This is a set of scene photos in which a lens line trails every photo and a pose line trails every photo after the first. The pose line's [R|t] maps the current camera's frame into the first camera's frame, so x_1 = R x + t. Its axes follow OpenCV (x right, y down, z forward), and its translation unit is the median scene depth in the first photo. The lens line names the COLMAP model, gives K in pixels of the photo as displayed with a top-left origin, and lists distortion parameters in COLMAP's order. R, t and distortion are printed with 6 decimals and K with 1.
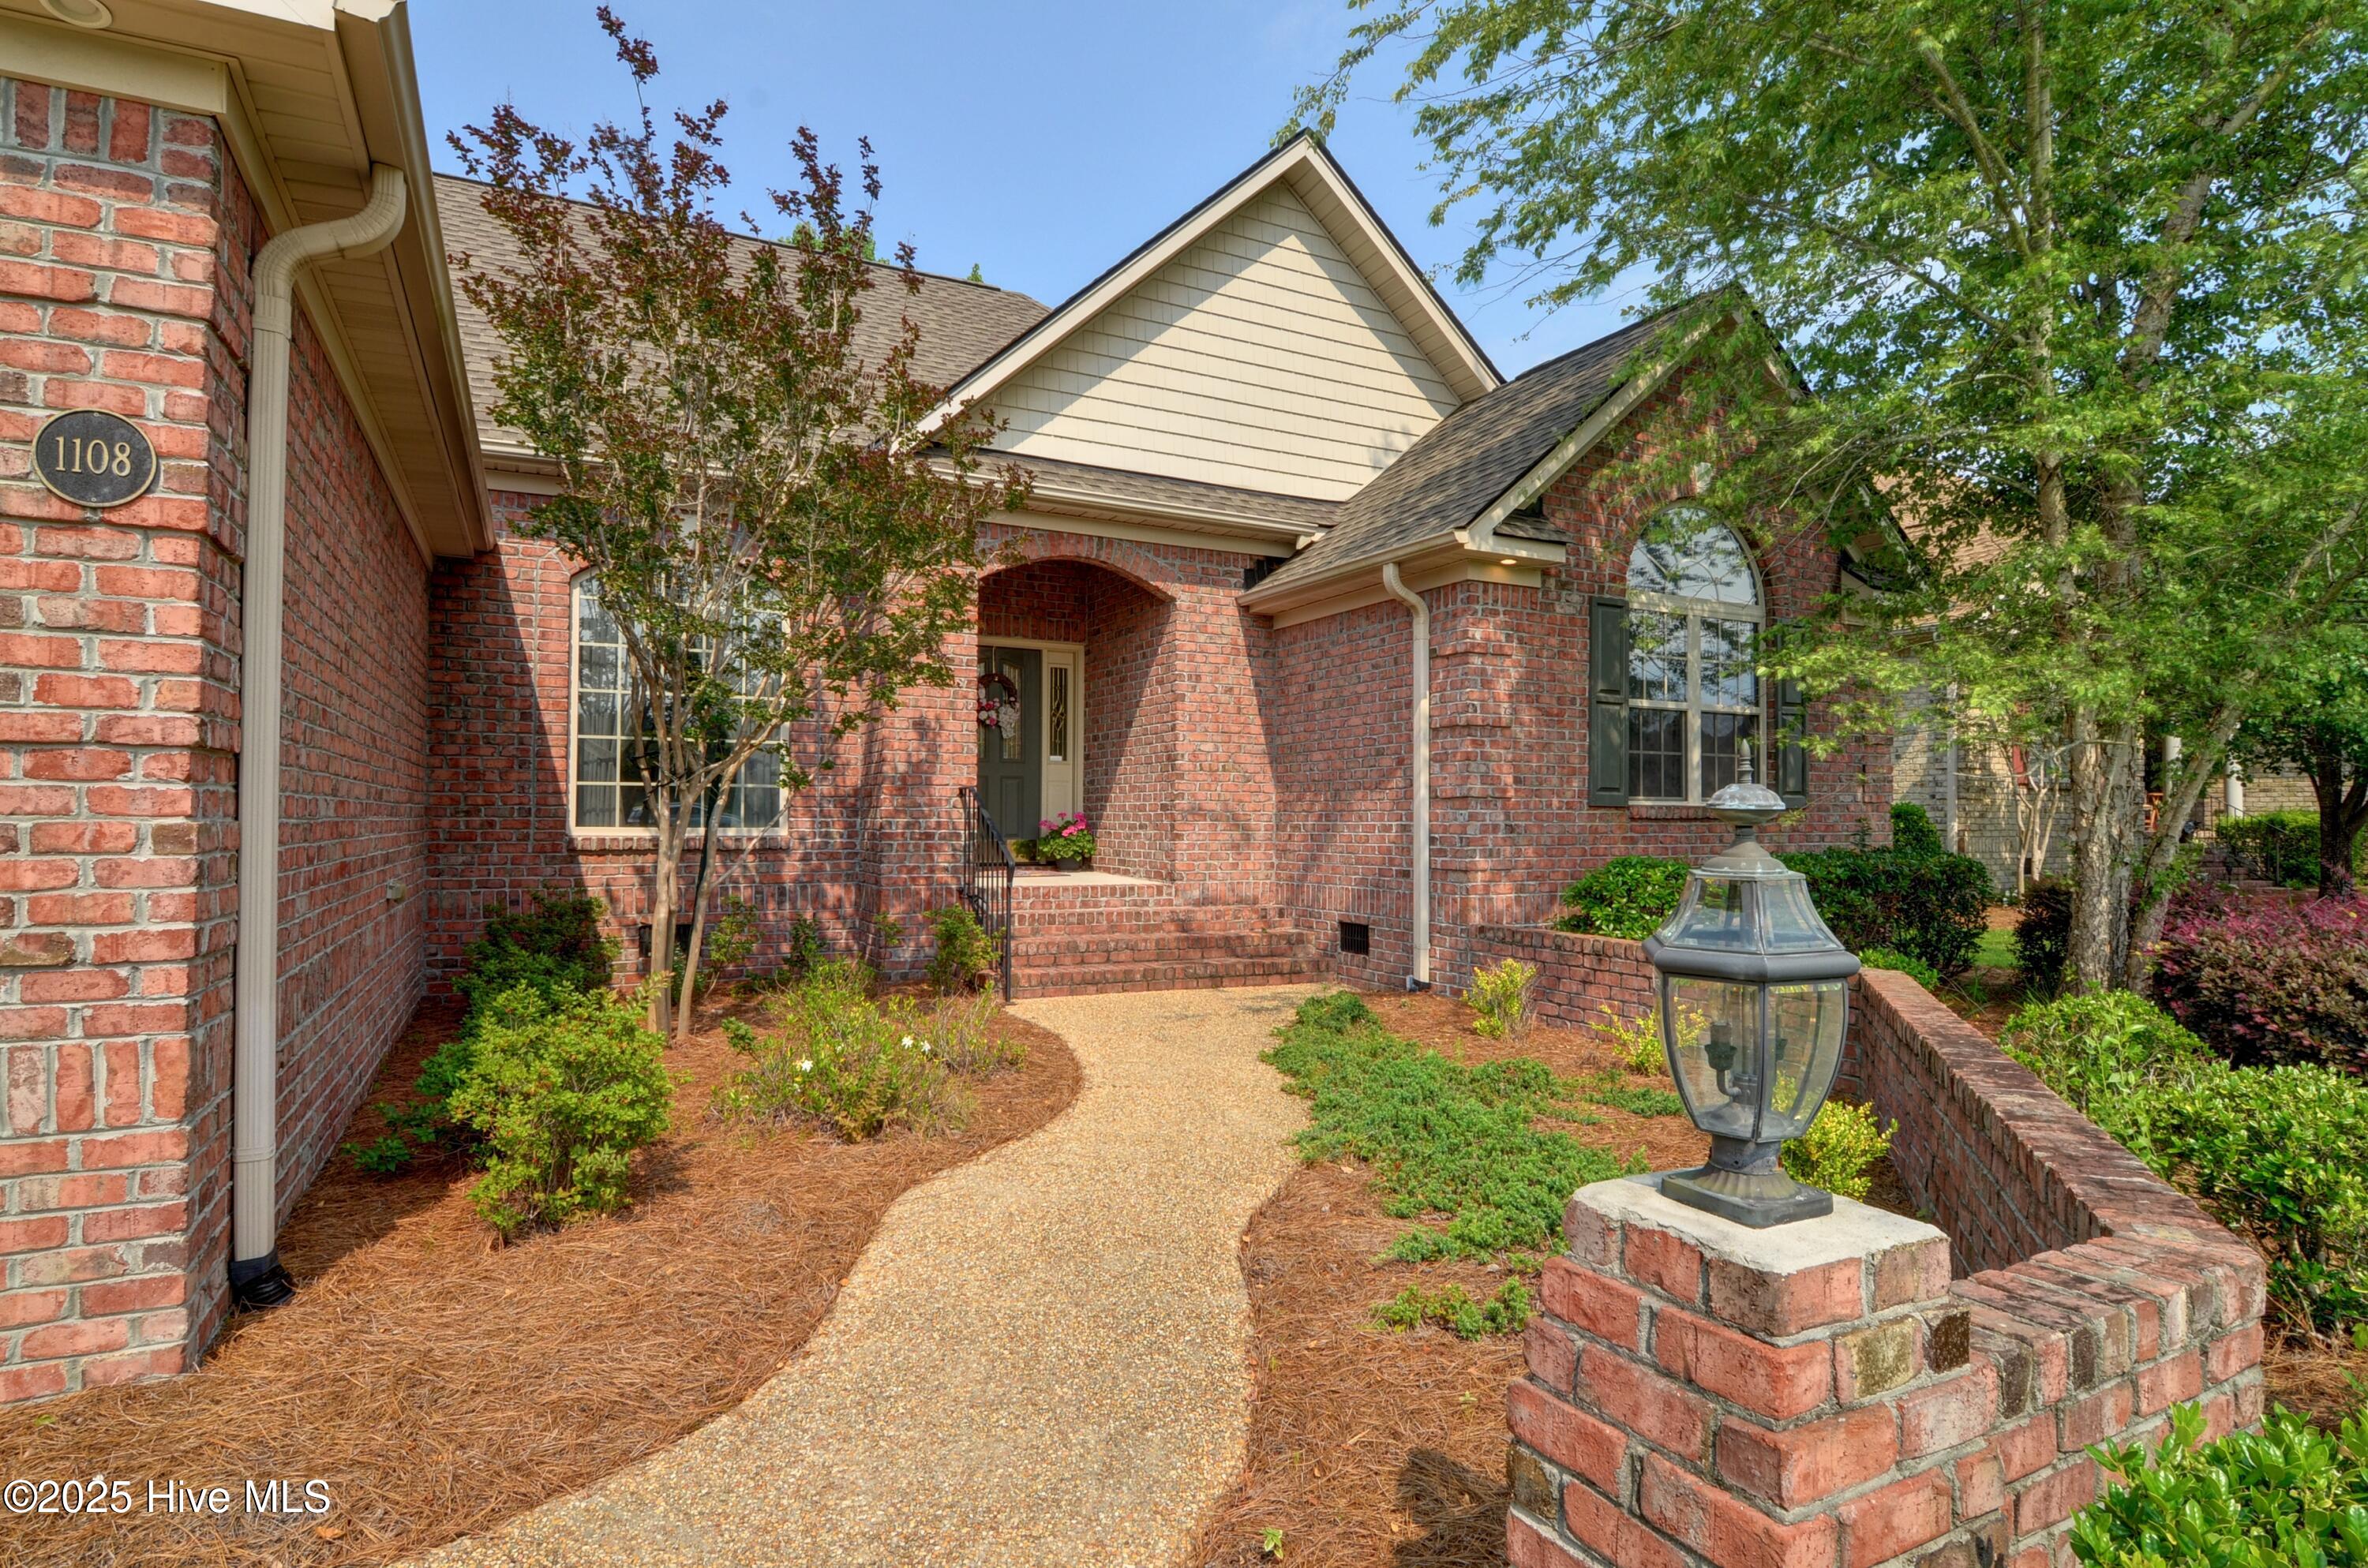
lens RADIAL K [[1198.4, 0, 1184.0], [0, 1198.4, 784.0], [0, 0, 1]] dist [0.019873, -0.026368]
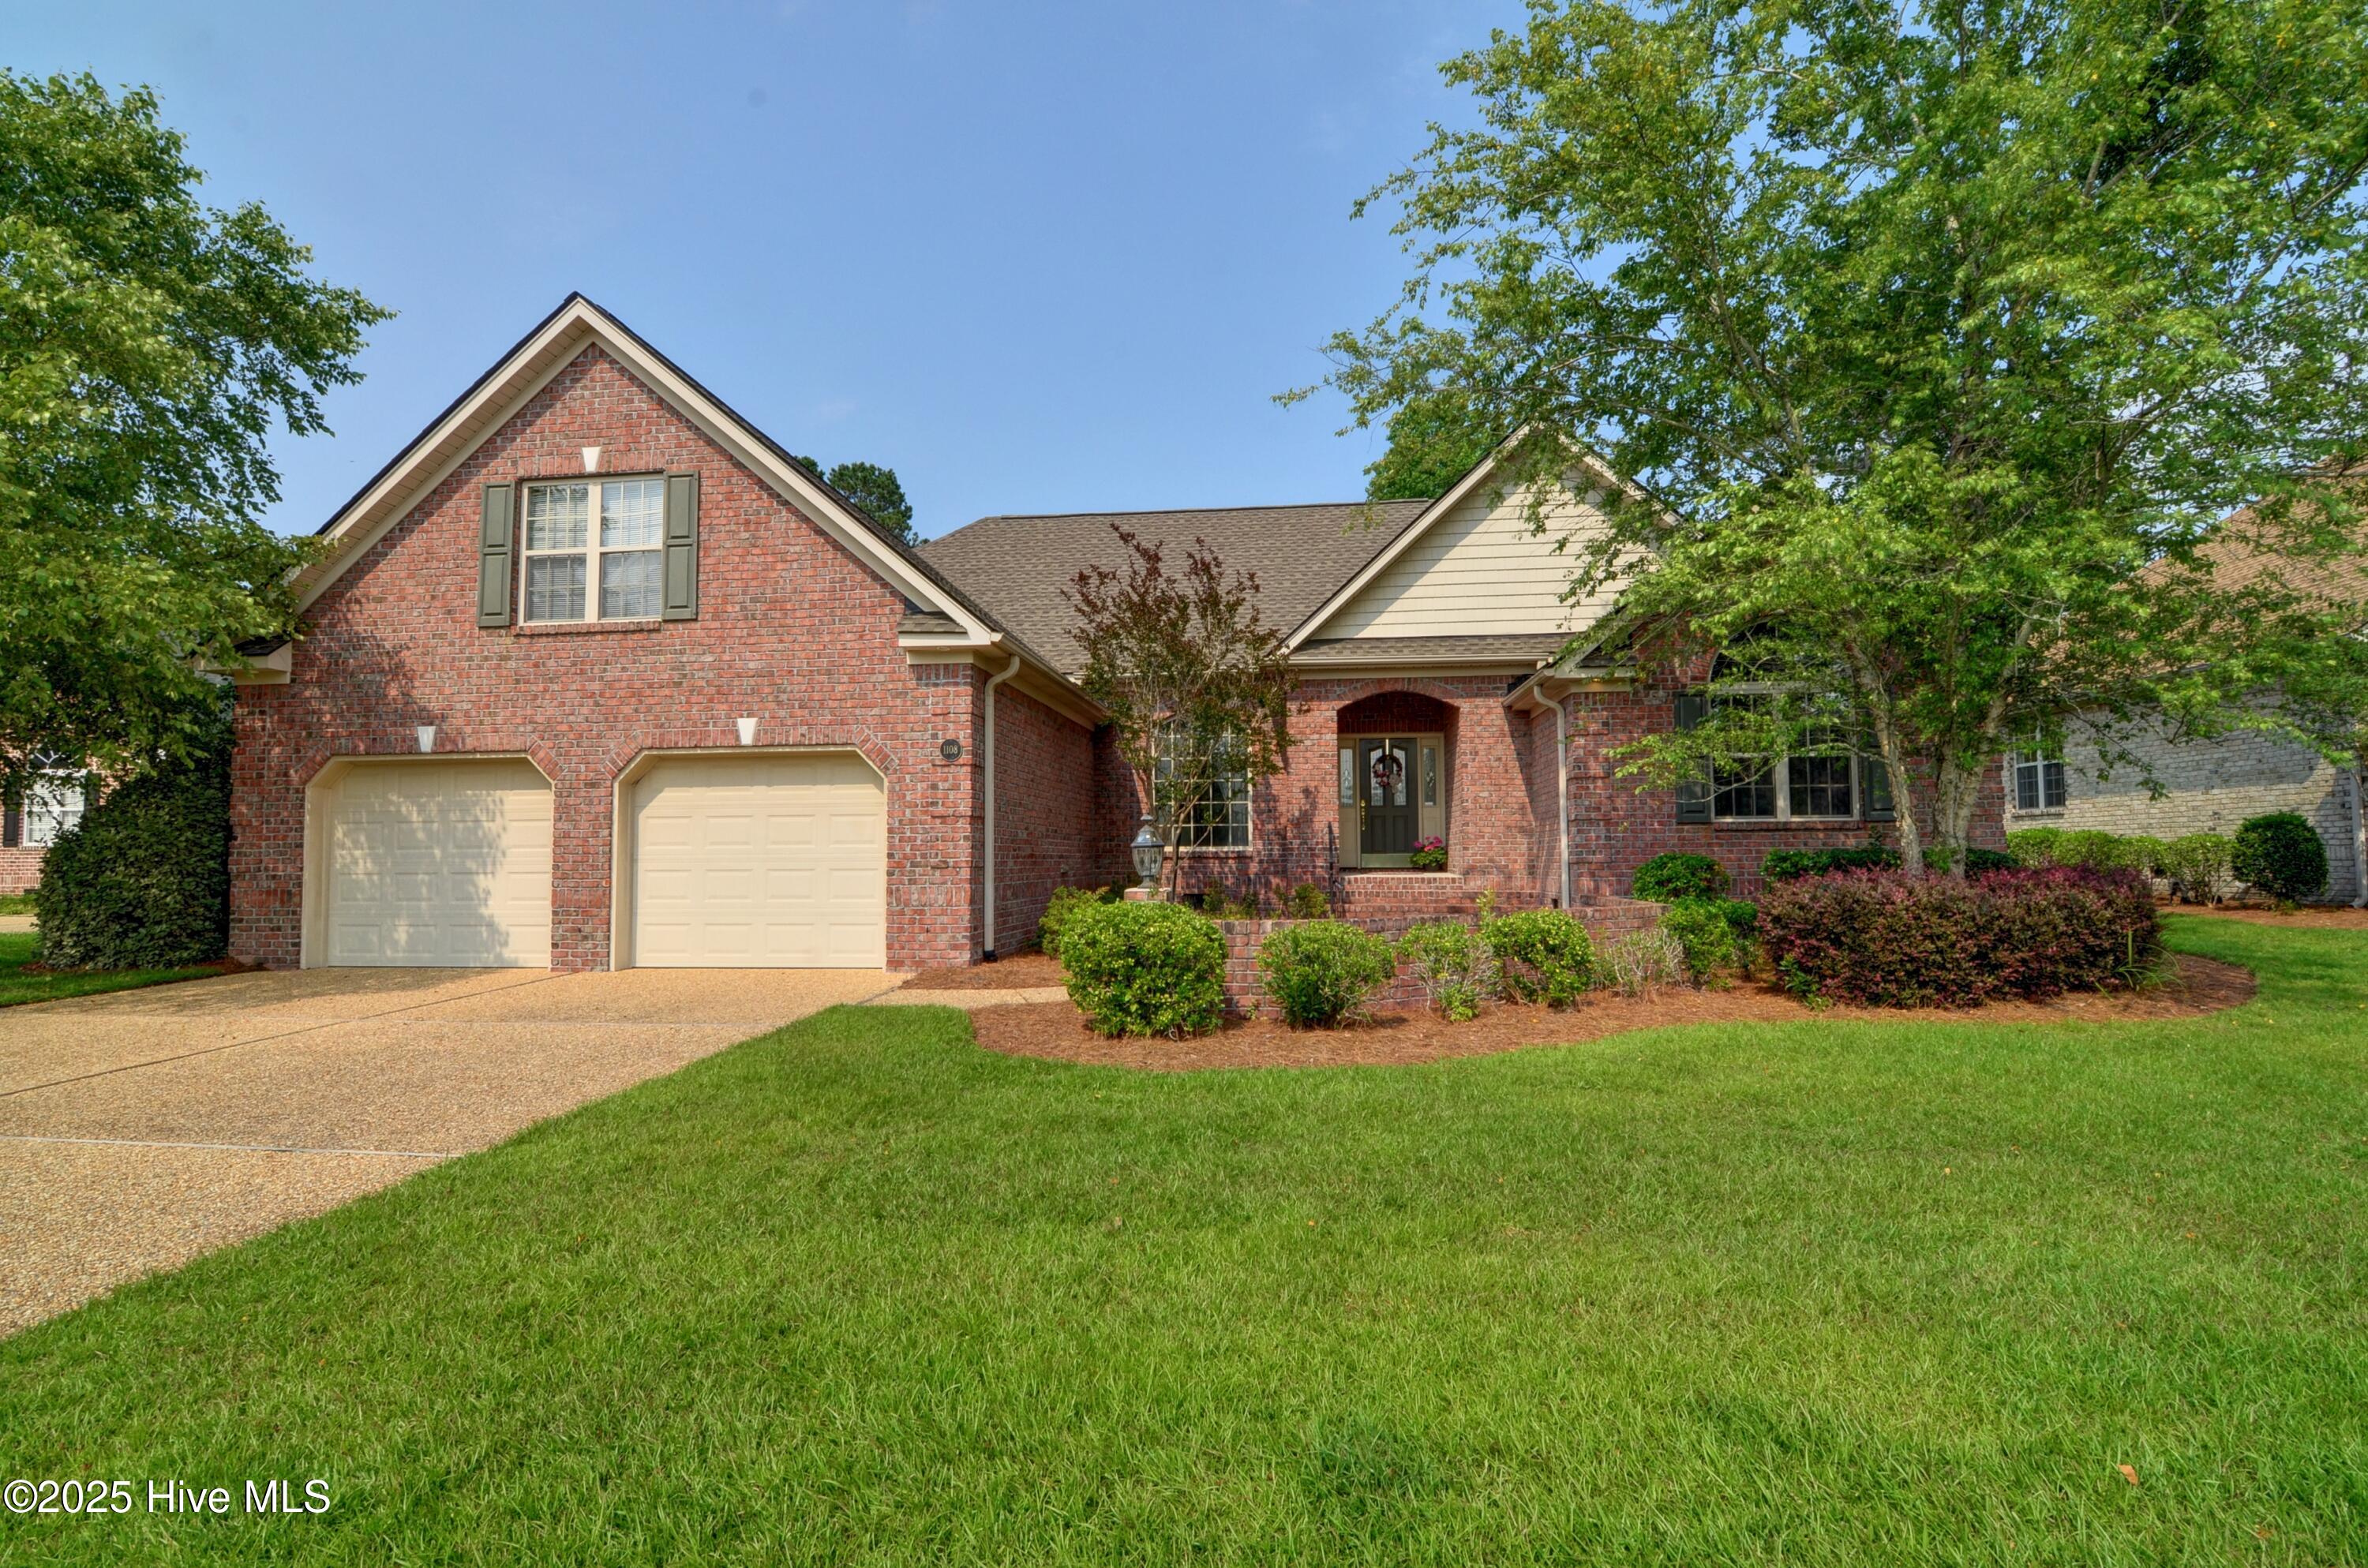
lens RADIAL K [[1083.2, 0, 1184.0], [0, 1083.2, 784.0], [0, 0, 1]] dist [0.000177, 0.000022]
pose [[0.825620, -0.045677, -0.562375, 0.762702], [0.022502, 0.998590, -0.048072, 0.022257], [0.563778, 0.027035, 0.825484, -0.675483]]
